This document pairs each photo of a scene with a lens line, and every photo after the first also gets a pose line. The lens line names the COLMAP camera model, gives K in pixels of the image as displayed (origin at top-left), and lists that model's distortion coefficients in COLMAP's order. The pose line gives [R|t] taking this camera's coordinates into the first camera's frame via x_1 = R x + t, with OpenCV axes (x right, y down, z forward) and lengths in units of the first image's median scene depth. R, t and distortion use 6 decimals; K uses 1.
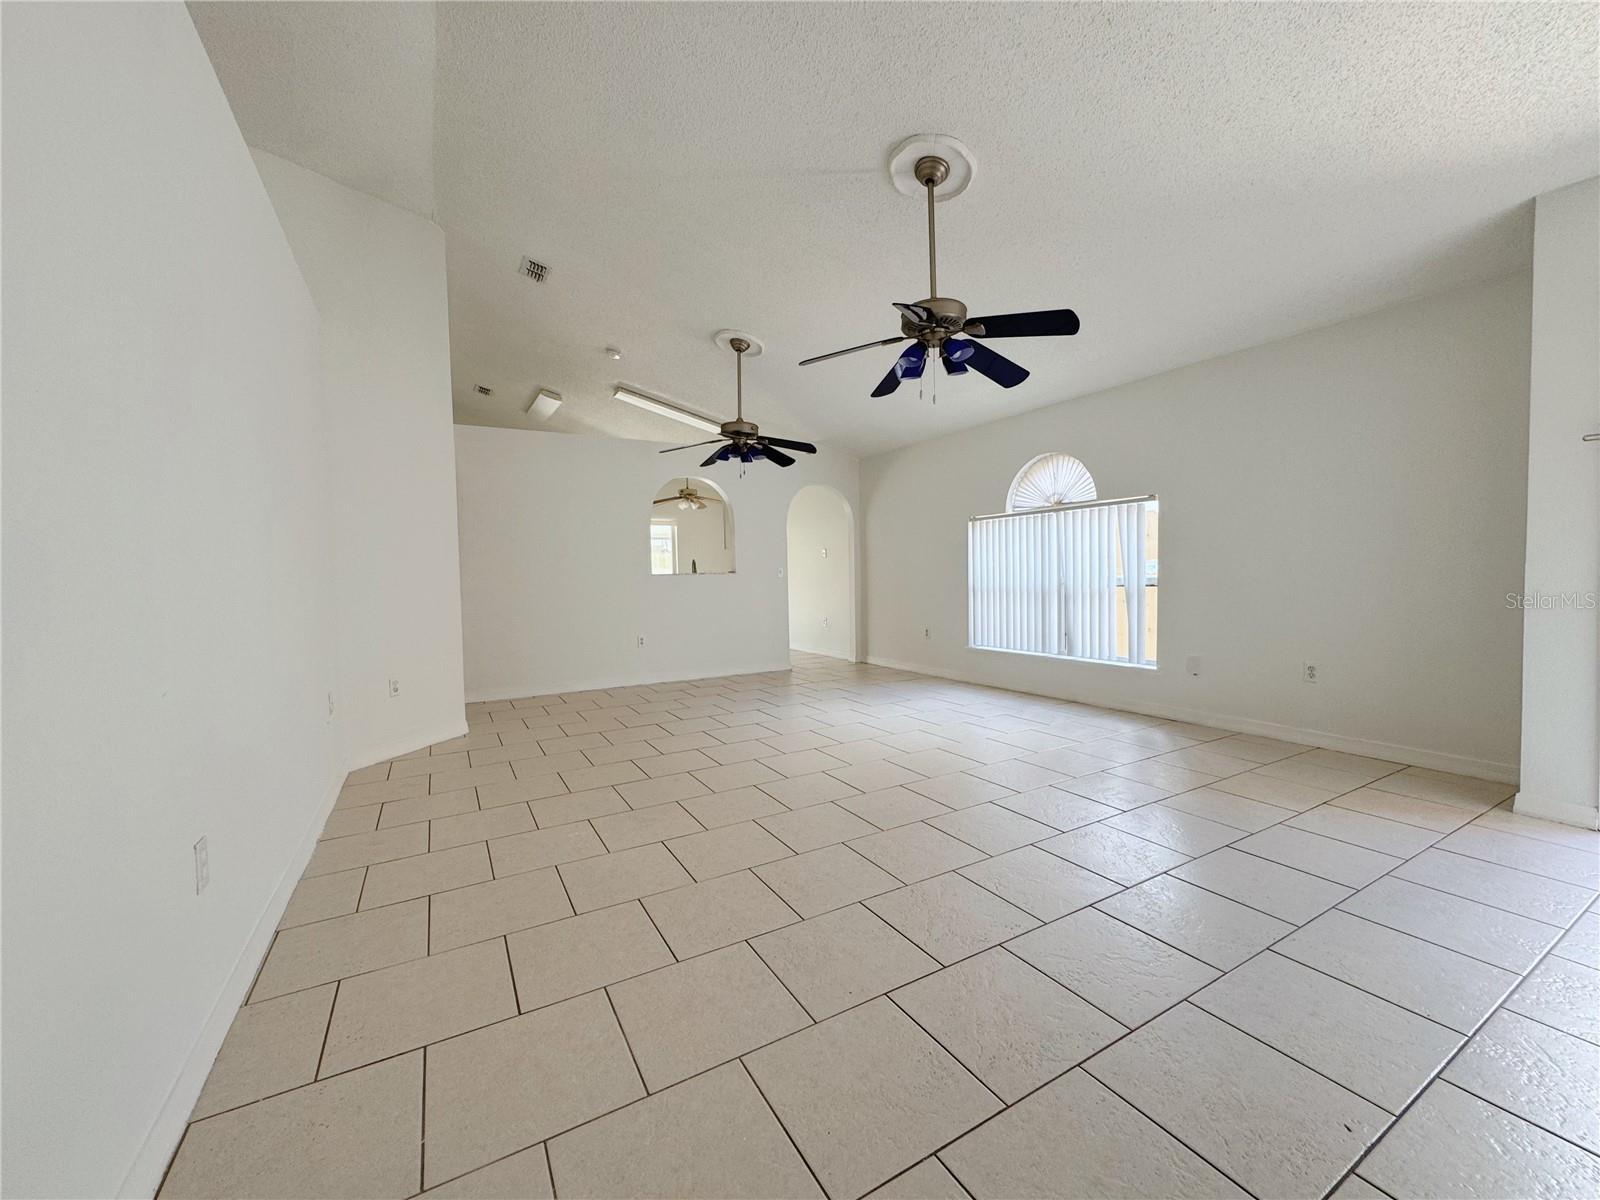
lens RADIAL K [[639.3, 0, 799.6], [0, 639.3, 601.0], [0, 0, 1]] dist [-0.000090, 0.000755]
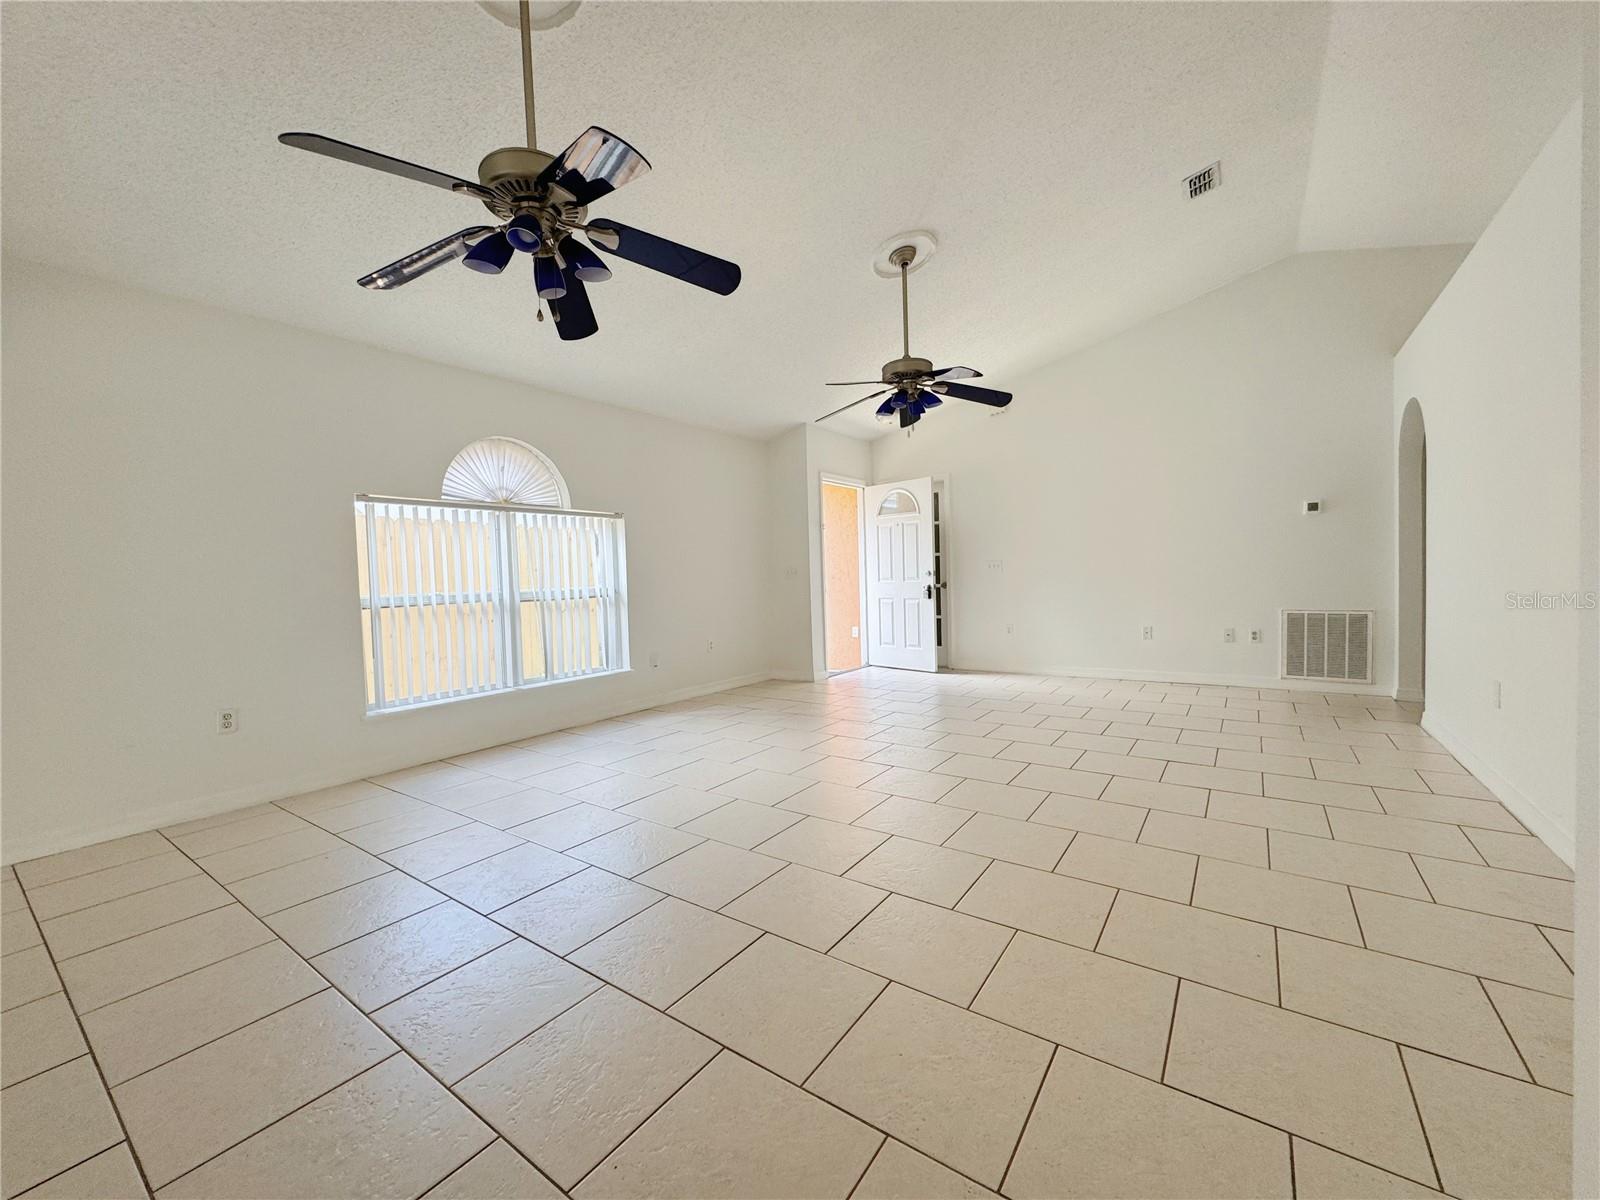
lens RADIAL K [[639.3, 0, 800.8], [0, 639.3, 603.2], [0, 0, 1]] dist [-0.000090, 0.000755]
pose [[-0.419378, 0.012346, 0.907728, -0.493787], [0.090847, 0.995459, 0.028433, -0.012286], [-0.903255, 0.094389, -0.418595, 1.015671]]
